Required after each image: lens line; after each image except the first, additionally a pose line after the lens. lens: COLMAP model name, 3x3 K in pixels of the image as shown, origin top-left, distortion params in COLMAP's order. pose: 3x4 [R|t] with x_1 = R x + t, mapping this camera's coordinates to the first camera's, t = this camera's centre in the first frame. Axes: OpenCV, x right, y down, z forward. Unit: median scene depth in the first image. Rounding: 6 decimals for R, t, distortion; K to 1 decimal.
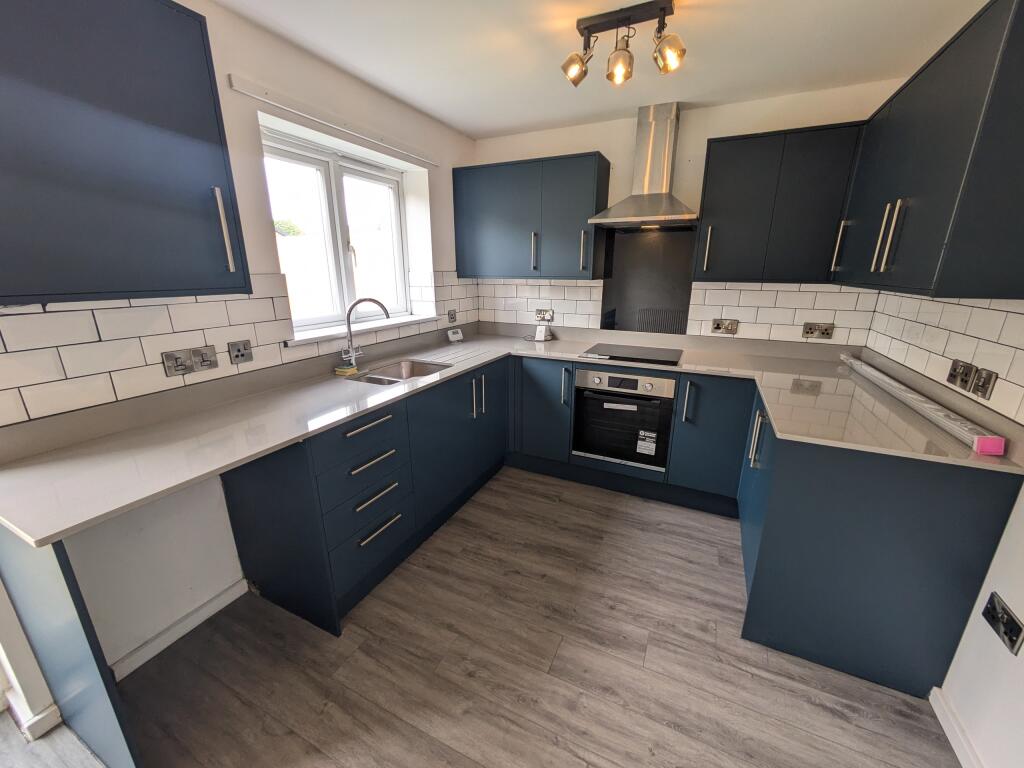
lens RADIAL K [[400.8, 0, 515.6], [0, 400.8, 385.3], [0, 0, 1]] dist [0.002035, 0.000093]
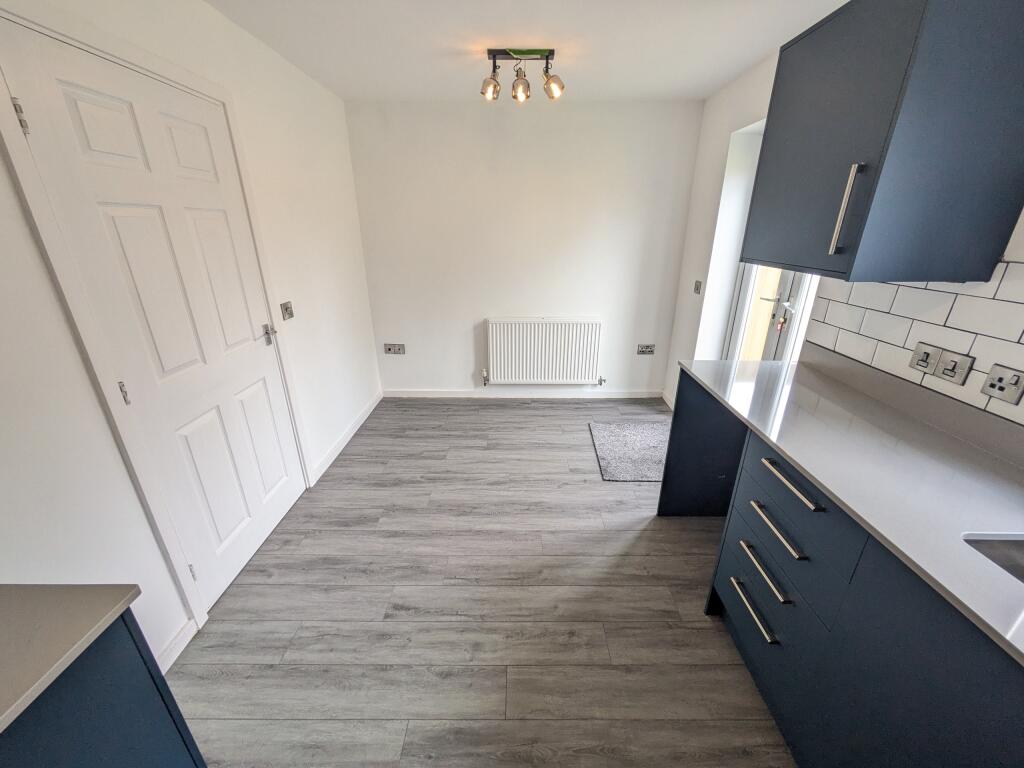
lens RADIAL K [[400.8, 0, 515.2], [0, 400.8, 382.0], [0, 0, 1]] dist [0.002035, 0.000093]
pose [[-0.903693, 0.149974, -0.401057, 0.362672], [-0.125016, 0.803424, 0.582135, -0.435549], [0.409524, 0.576210, -0.707299, 1.340119]]
